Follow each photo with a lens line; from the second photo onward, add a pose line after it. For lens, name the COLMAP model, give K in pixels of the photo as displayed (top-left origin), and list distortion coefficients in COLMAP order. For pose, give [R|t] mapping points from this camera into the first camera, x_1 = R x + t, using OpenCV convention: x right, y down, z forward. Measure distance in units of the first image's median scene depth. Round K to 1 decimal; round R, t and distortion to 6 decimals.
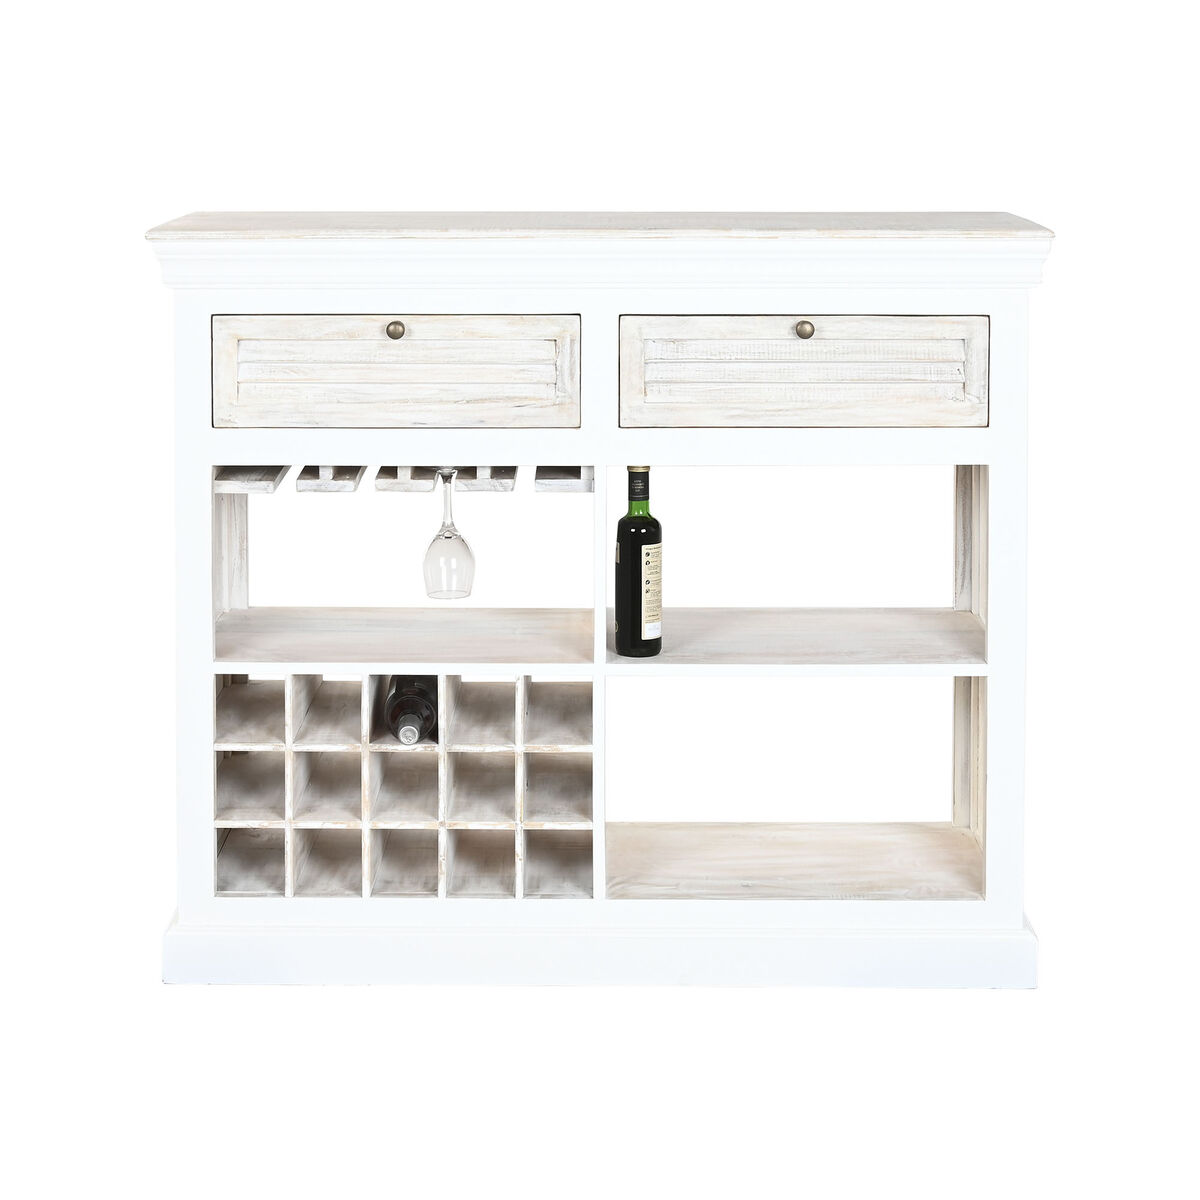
lens RADIAL K [[2945.6, 0, 600.0], [0, 2945.6, 600.0], [0, 0, 1]] dist [-0.022590, 0.211647]
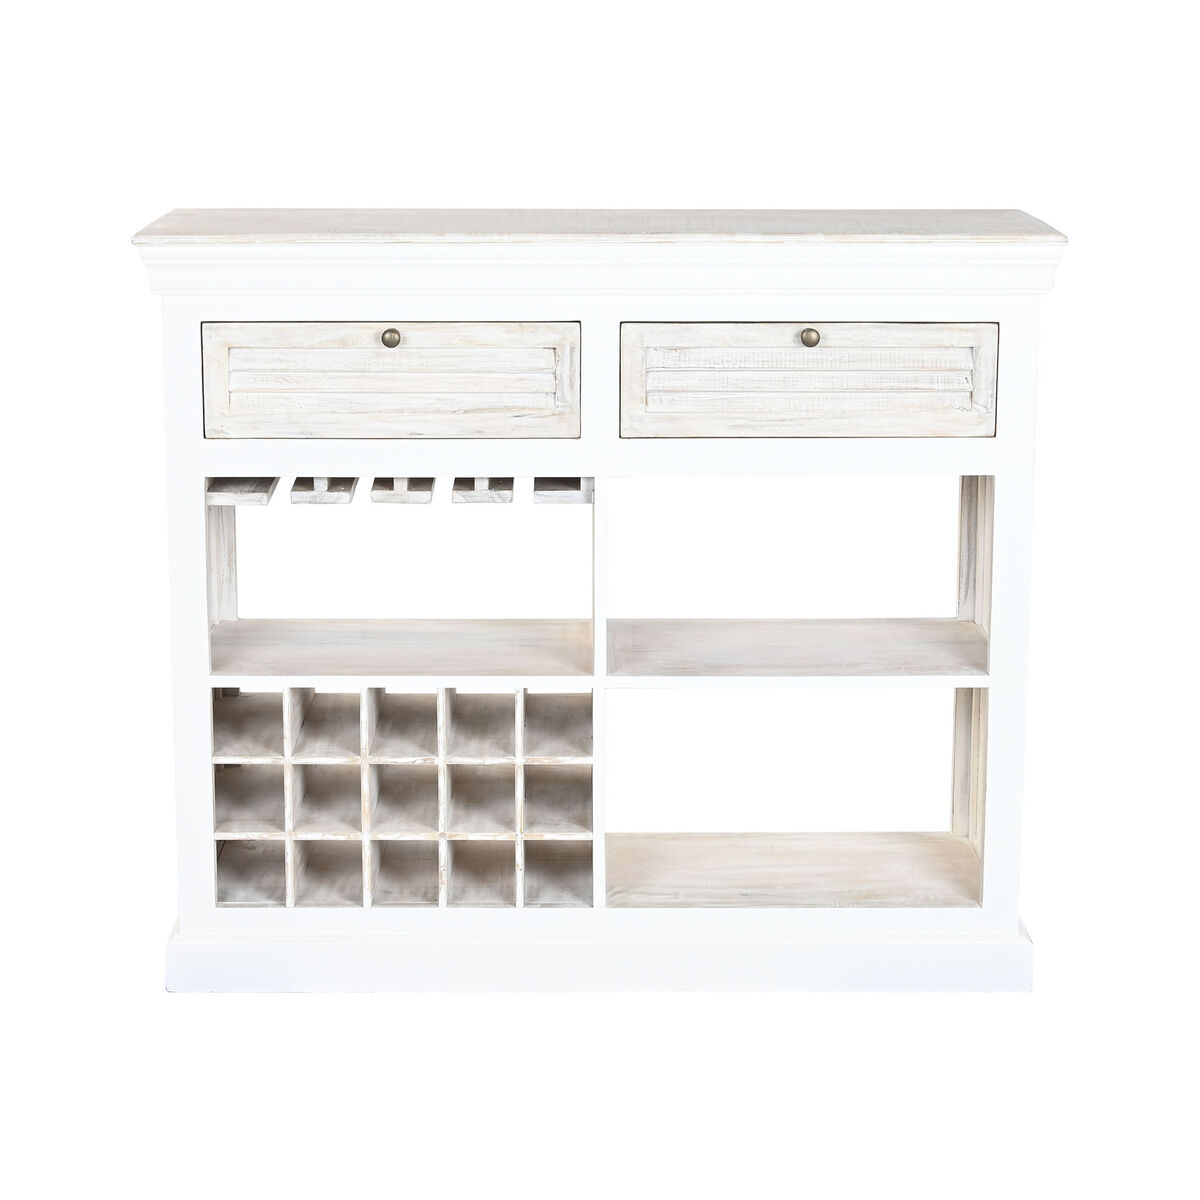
lens RADIAL K [[3496.3, 0, 600.0], [0, 3496.3, 600.0], [0, 0, 1]] dist [-0.077660, -0.743069]
pose [[0.999997, -0.001025, -0.002179, 0.002436], [0.001003, 0.999948, -0.010180, 0.007510], [0.002190, 0.010177, 0.999946, -0.167800]]
